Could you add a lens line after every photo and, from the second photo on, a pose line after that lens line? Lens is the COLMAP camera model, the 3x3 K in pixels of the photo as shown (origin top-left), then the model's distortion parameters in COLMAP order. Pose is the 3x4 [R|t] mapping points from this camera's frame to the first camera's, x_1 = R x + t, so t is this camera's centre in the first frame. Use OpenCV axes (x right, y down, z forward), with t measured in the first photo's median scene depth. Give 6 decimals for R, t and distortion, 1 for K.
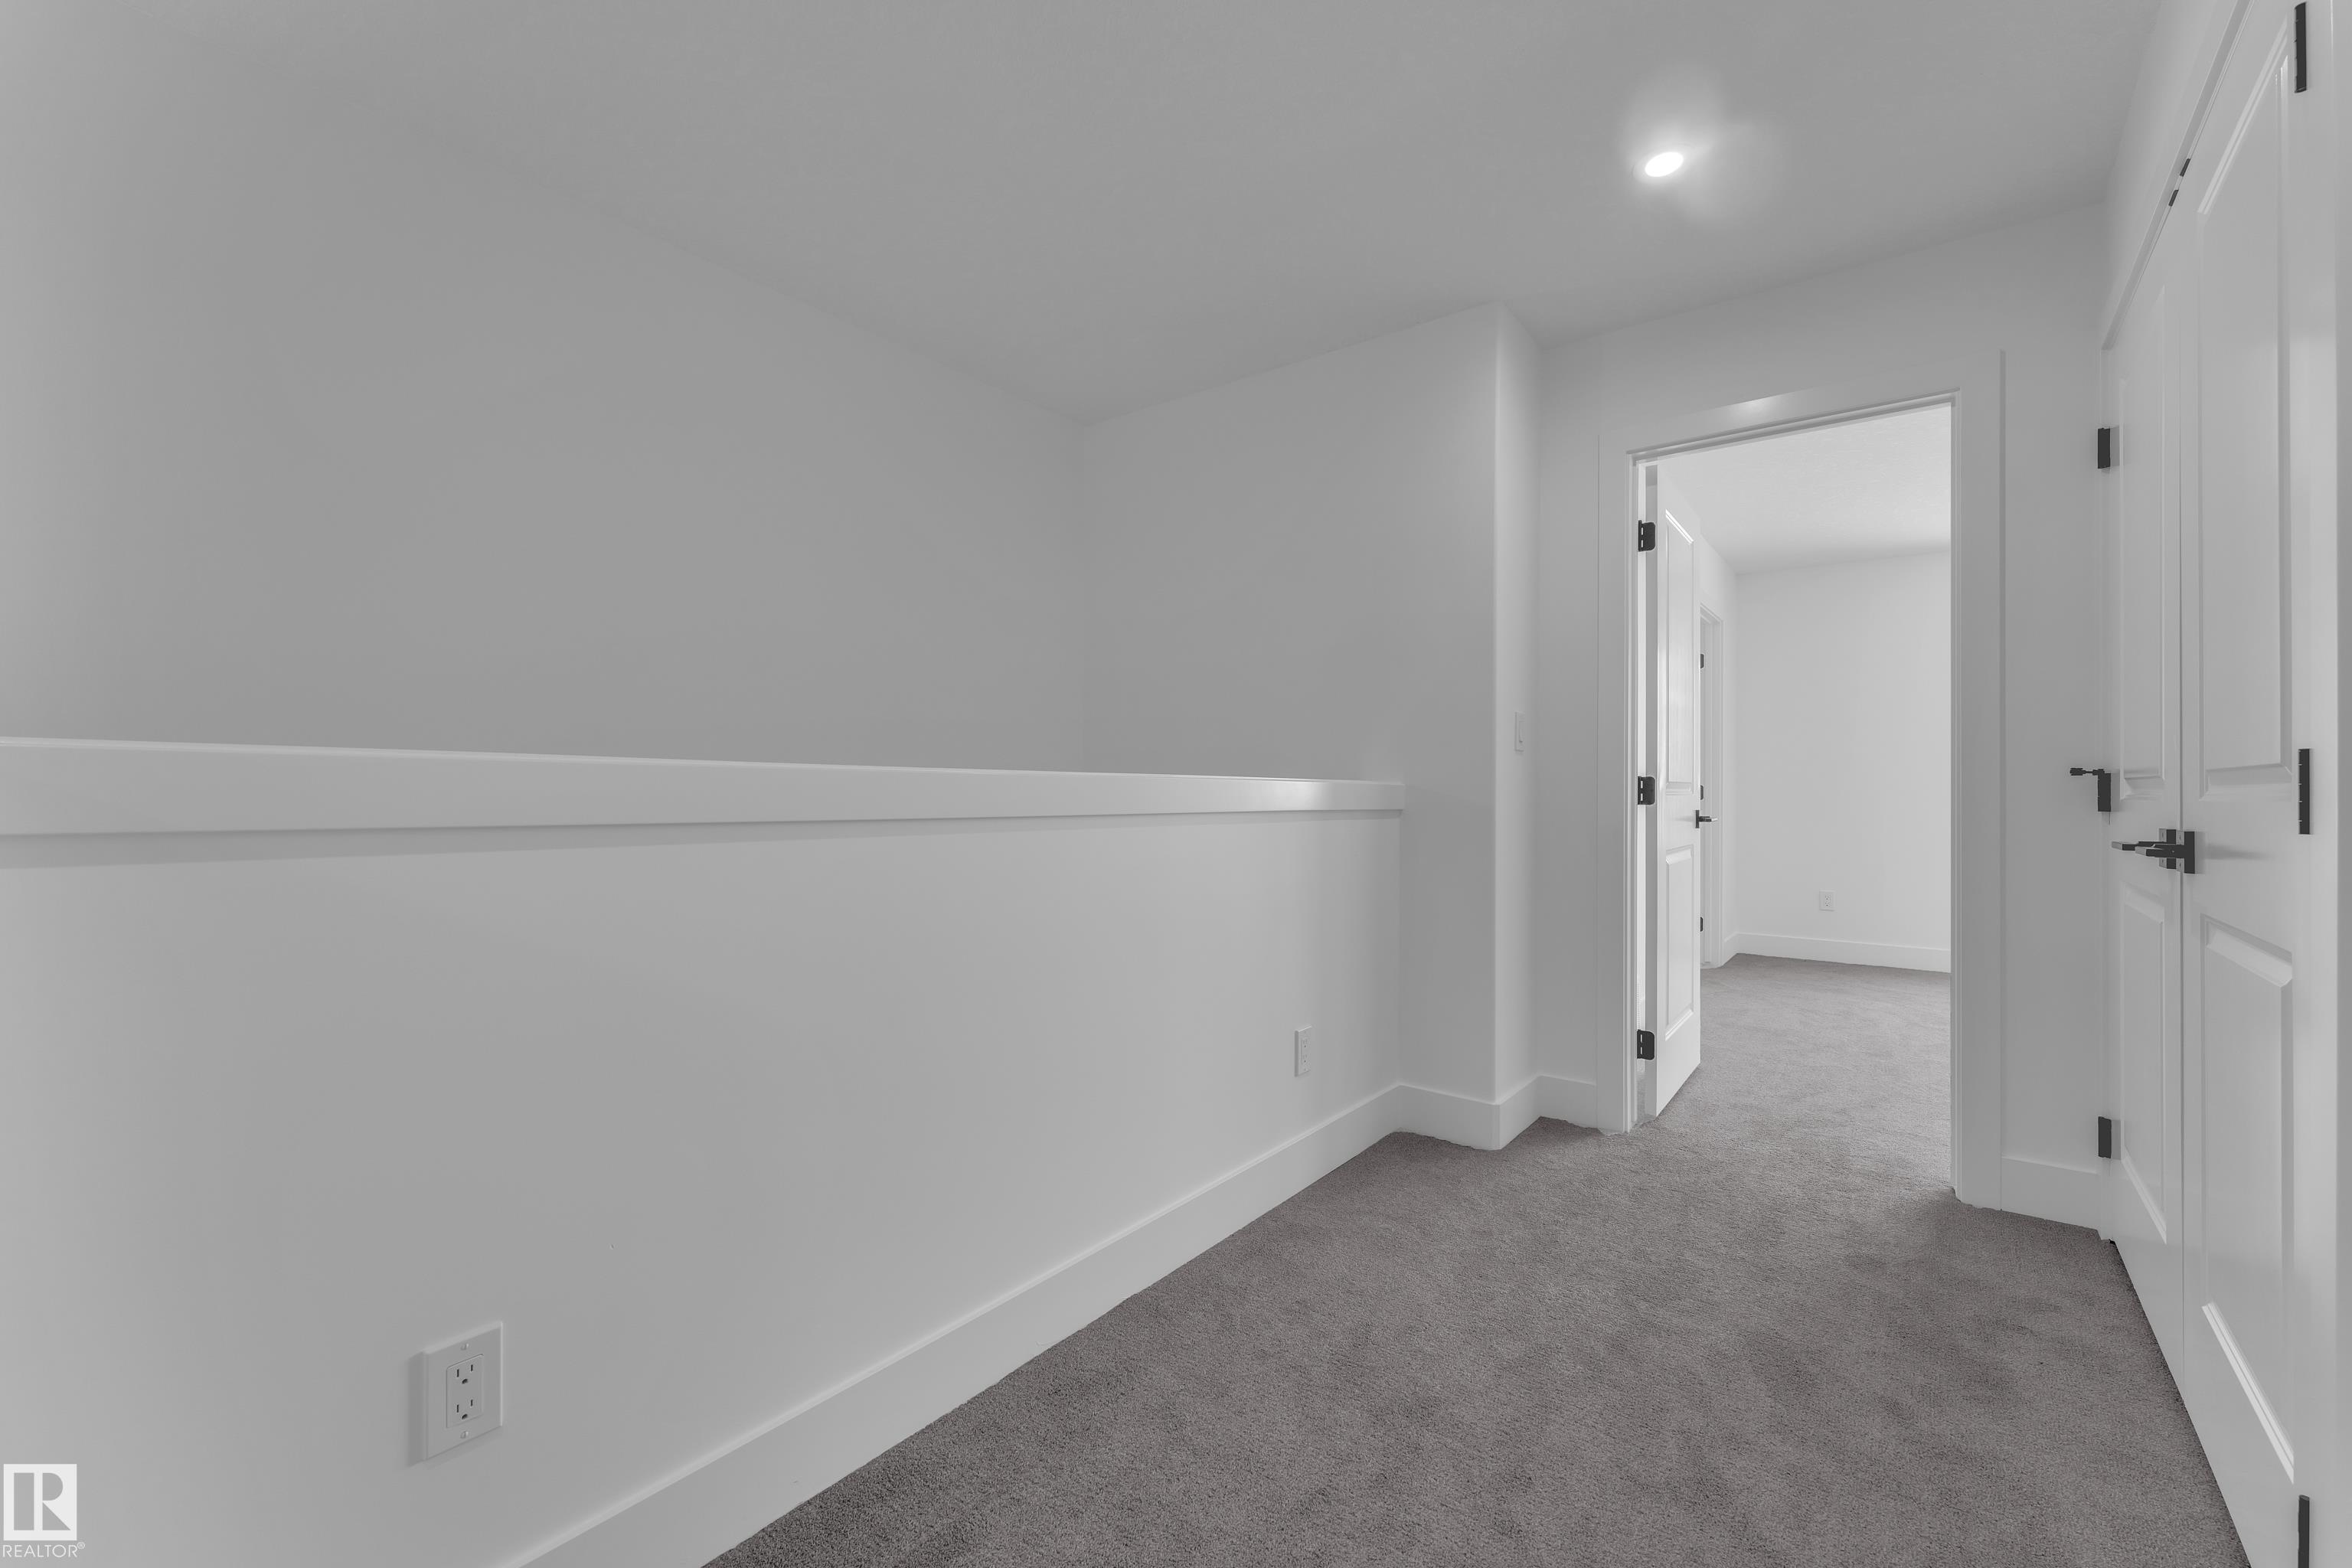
lens RADIAL K [[948.8, 0, 1180.0], [0, 948.8, 782.5], [0, 0, 1]] dist [0.001279, 0.000349]
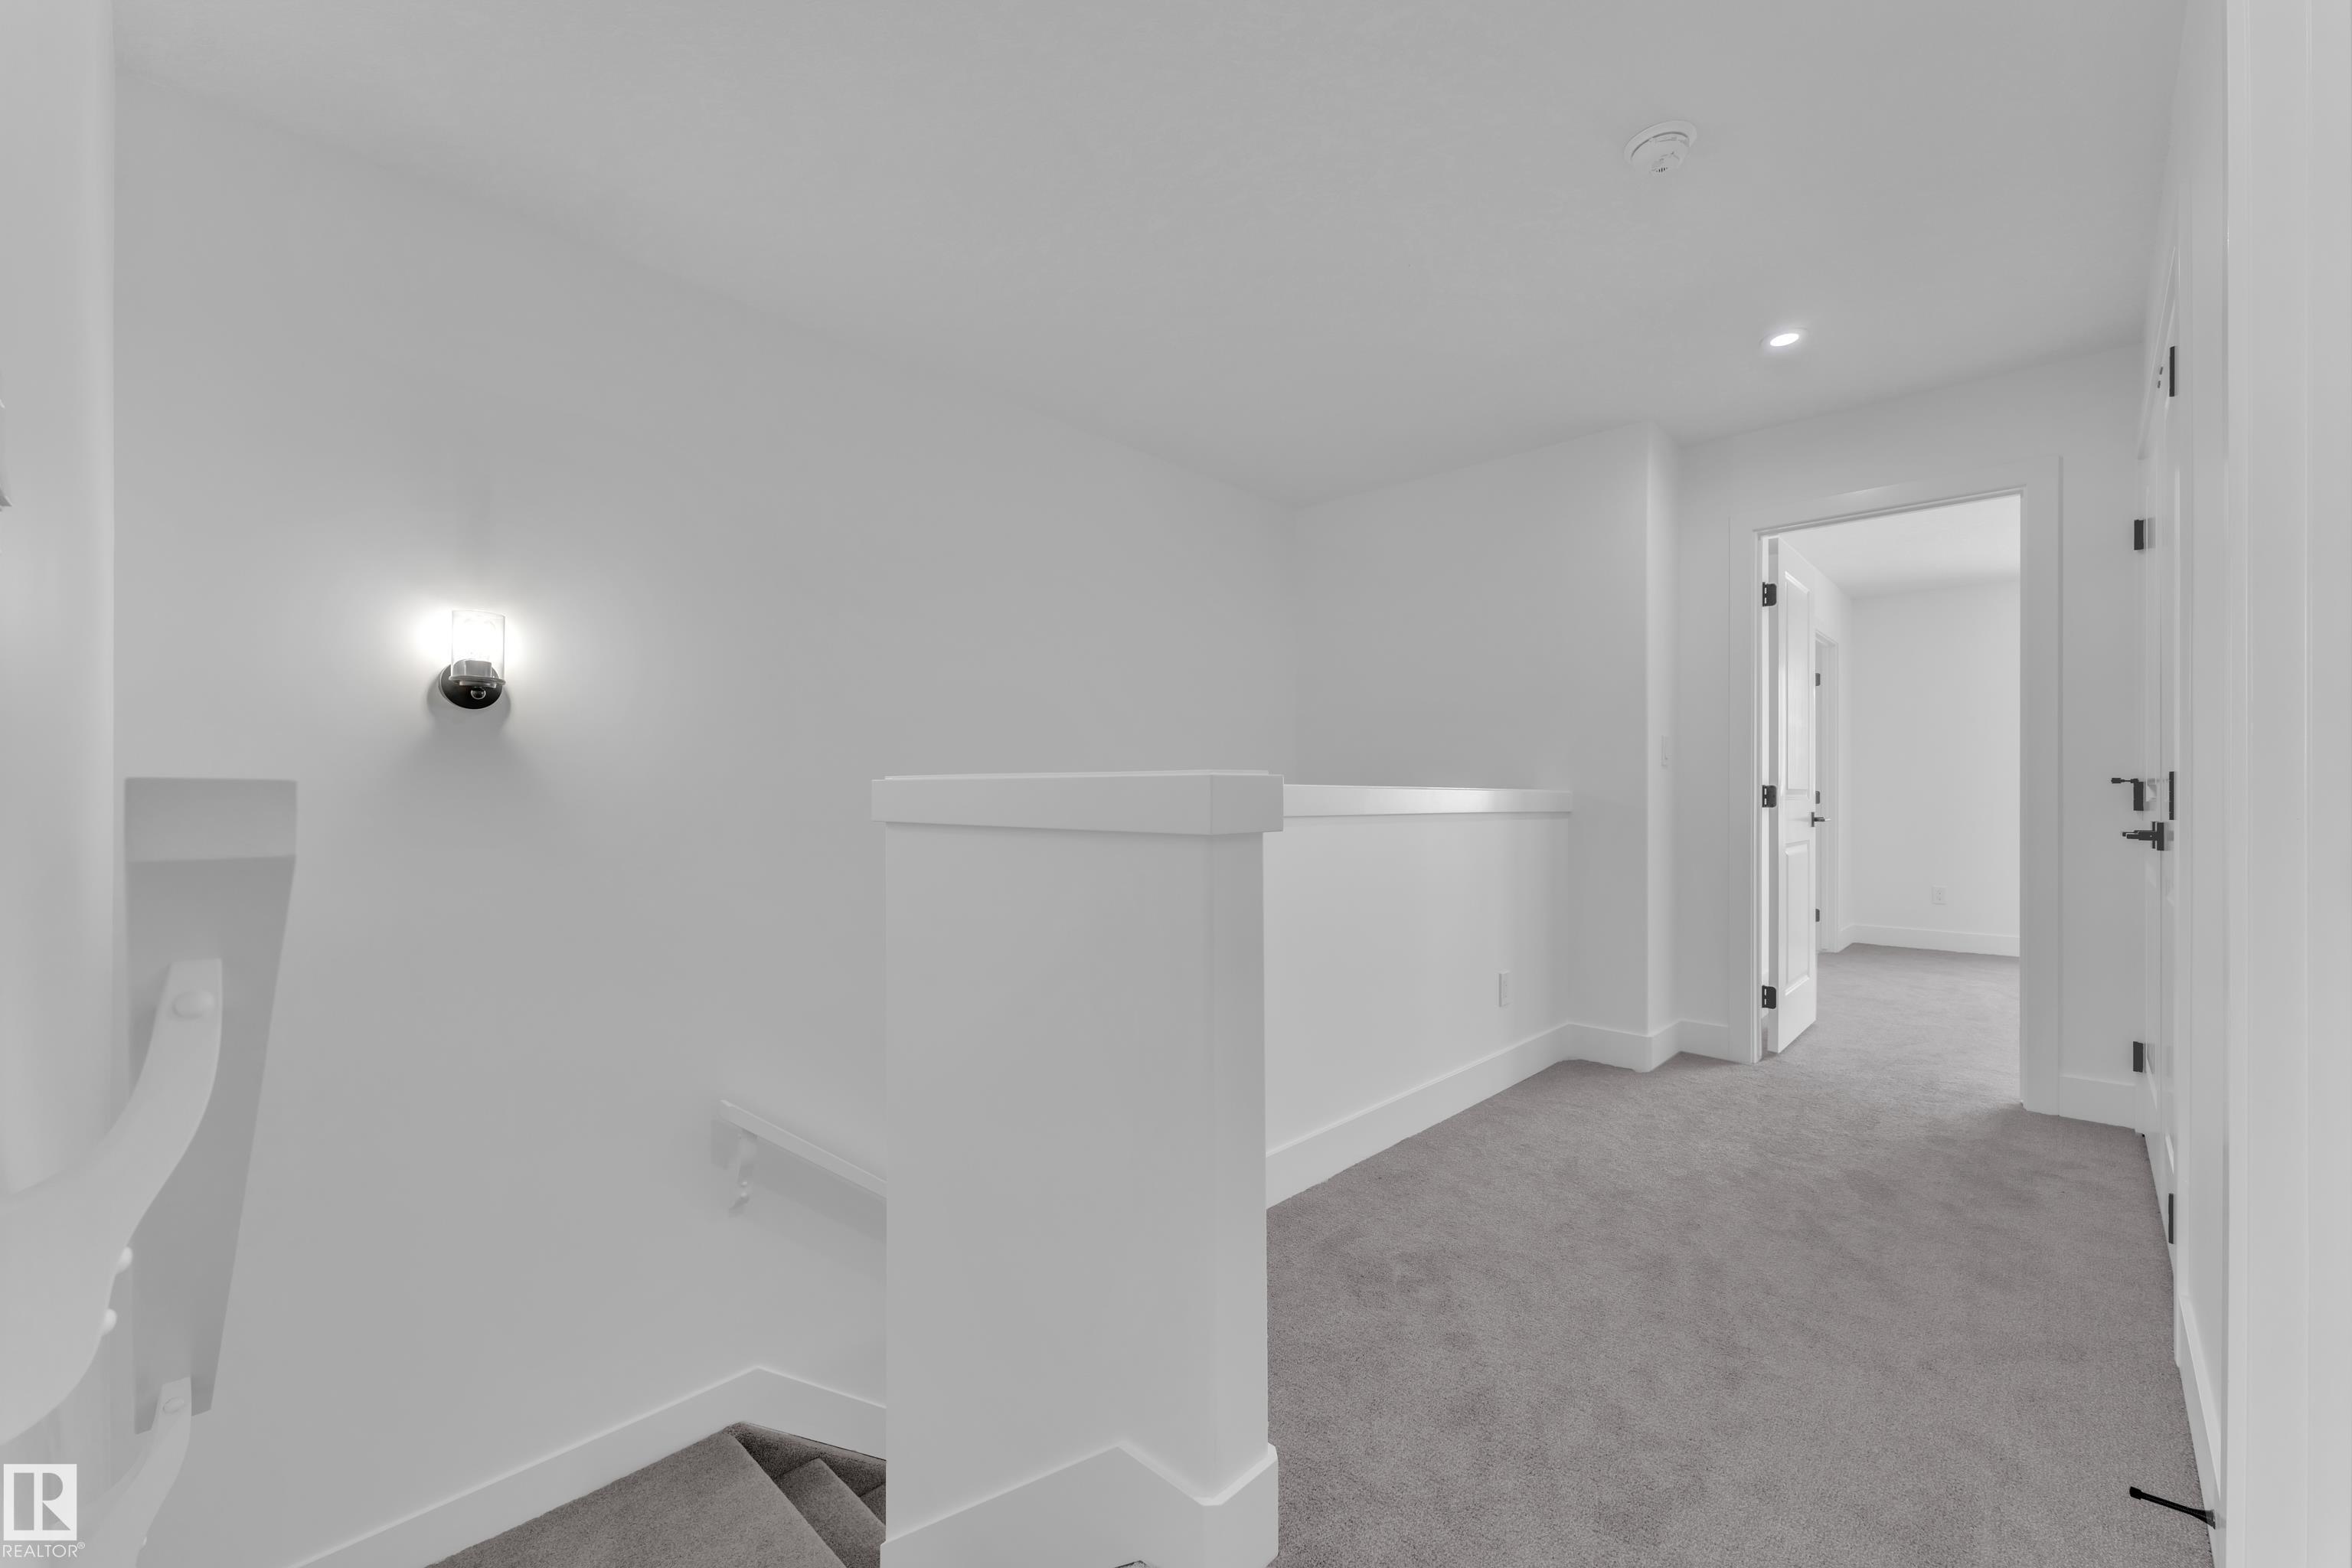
lens RADIAL K [[948.8, 0, 1171.3], [0, 948.8, 796.6], [0, 0, 1]] dist [0.001279, 0.000349]
pose [[0.995132, -0.004957, -0.098425, -0.201713], [0.005682, 0.999959, 0.007083, -0.005114], [0.098386, -0.007608, 0.995119, -0.383976]]
